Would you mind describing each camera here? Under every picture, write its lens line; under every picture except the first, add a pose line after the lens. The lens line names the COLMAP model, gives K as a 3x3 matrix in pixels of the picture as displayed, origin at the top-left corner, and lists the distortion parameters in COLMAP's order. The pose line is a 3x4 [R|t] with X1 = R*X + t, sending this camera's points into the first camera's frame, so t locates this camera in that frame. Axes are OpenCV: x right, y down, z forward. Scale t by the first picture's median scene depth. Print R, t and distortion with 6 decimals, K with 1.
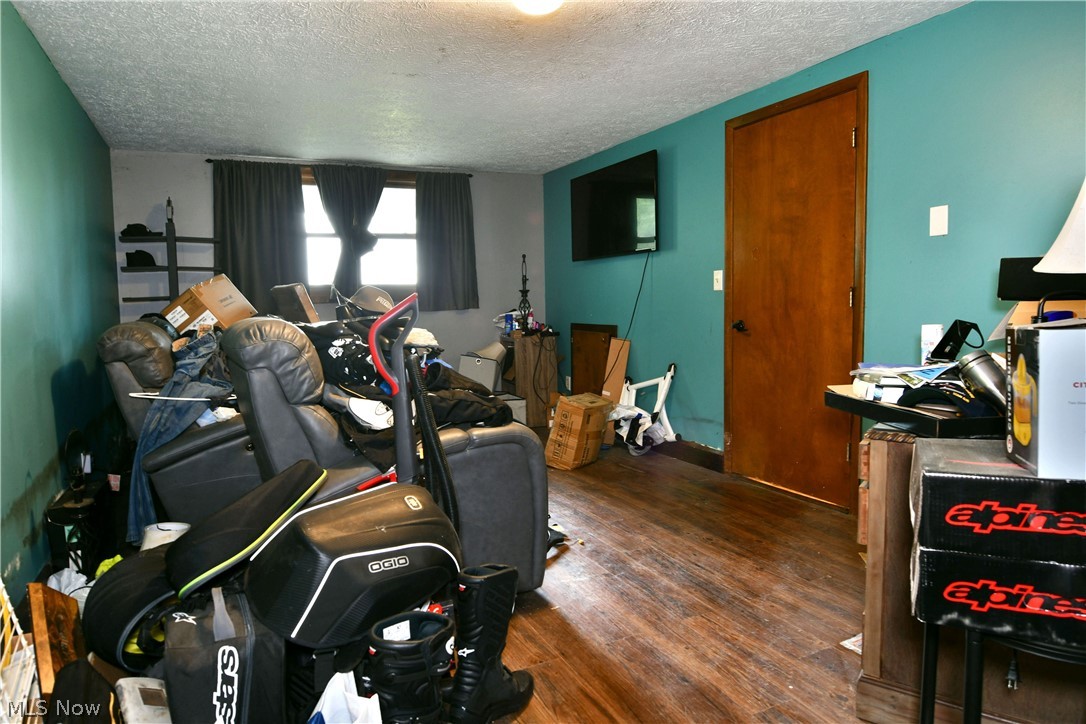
lens RADIAL K [[664.8, 0, 542.1], [0, 664.8, 359.5], [0, 0, 1]] dist [-0.006141, -0.006410]
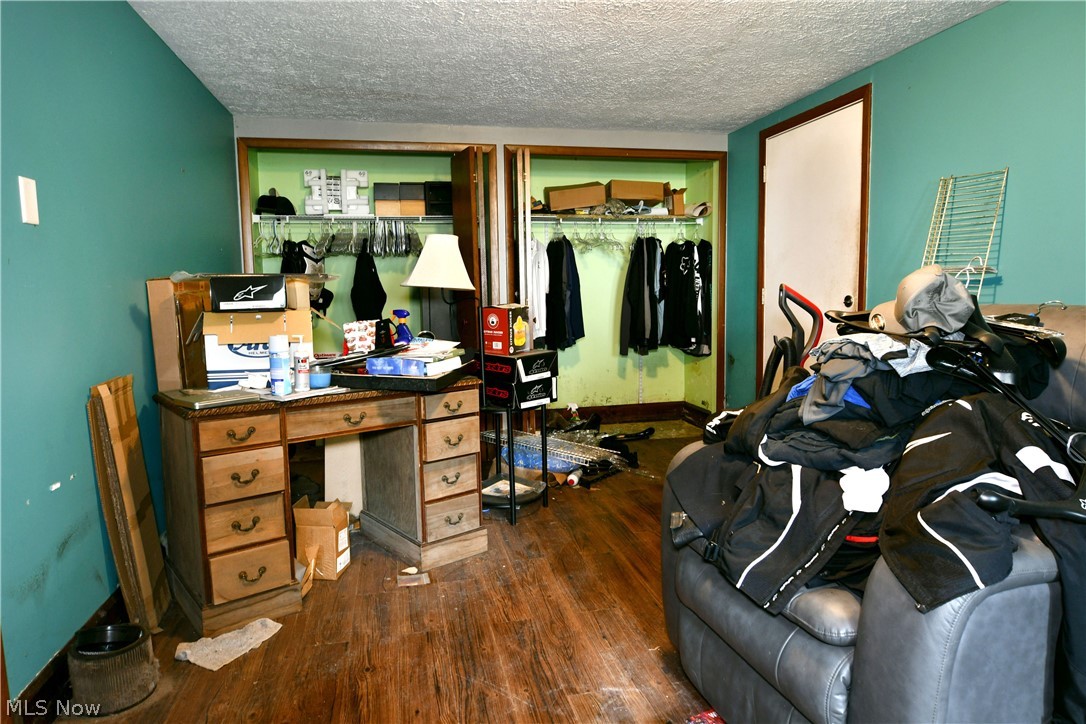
lens RADIAL K [[664.8, 0, 542.1], [0, 664.8, 359.5], [0, 0, 1]] dist [-0.006141, -0.006410]
pose [[-0.973572, 0.009341, 0.228190, -0.037861], [0.049630, 0.983939, 0.171469, -0.156533], [-0.222923, 0.178263, -0.958398, 1.701879]]
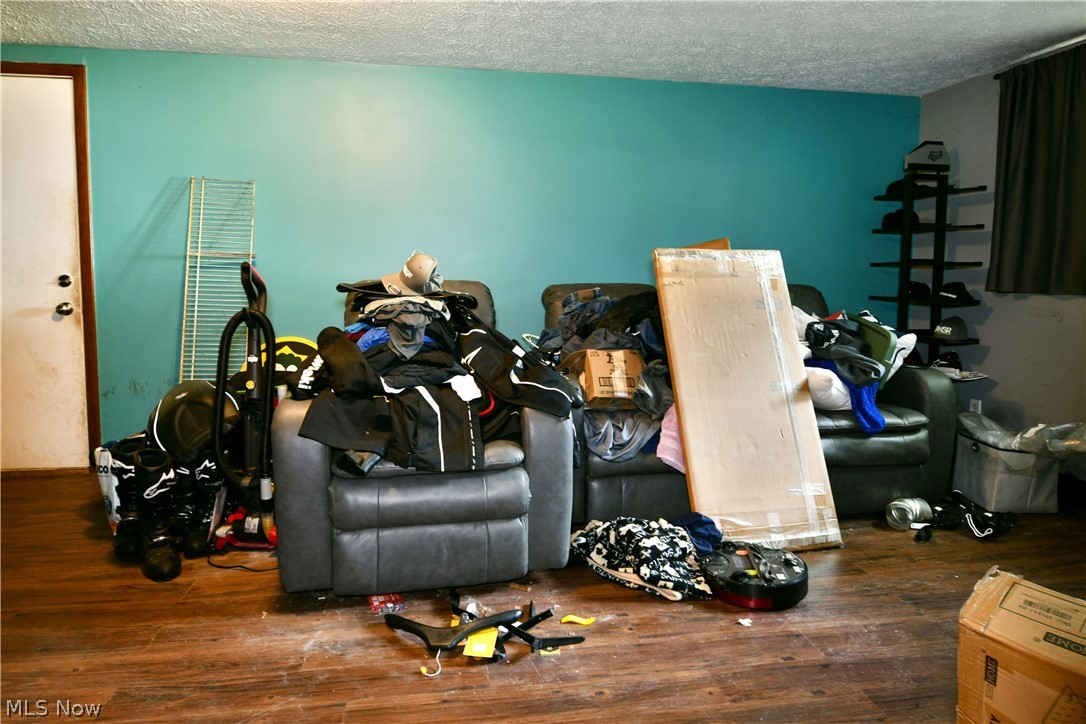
lens RADIAL K [[649.1, 0, 540.7], [0, 649.1, 320.3], [0, 0, 1]] dist [-0.014775, -0.001229]
pose [[-0.283610, 0.082946, -0.955346, 0.676413], [-0.076526, 0.991117, 0.108769, -0.140555], [0.955881, 0.103957, -0.274743, 1.463380]]
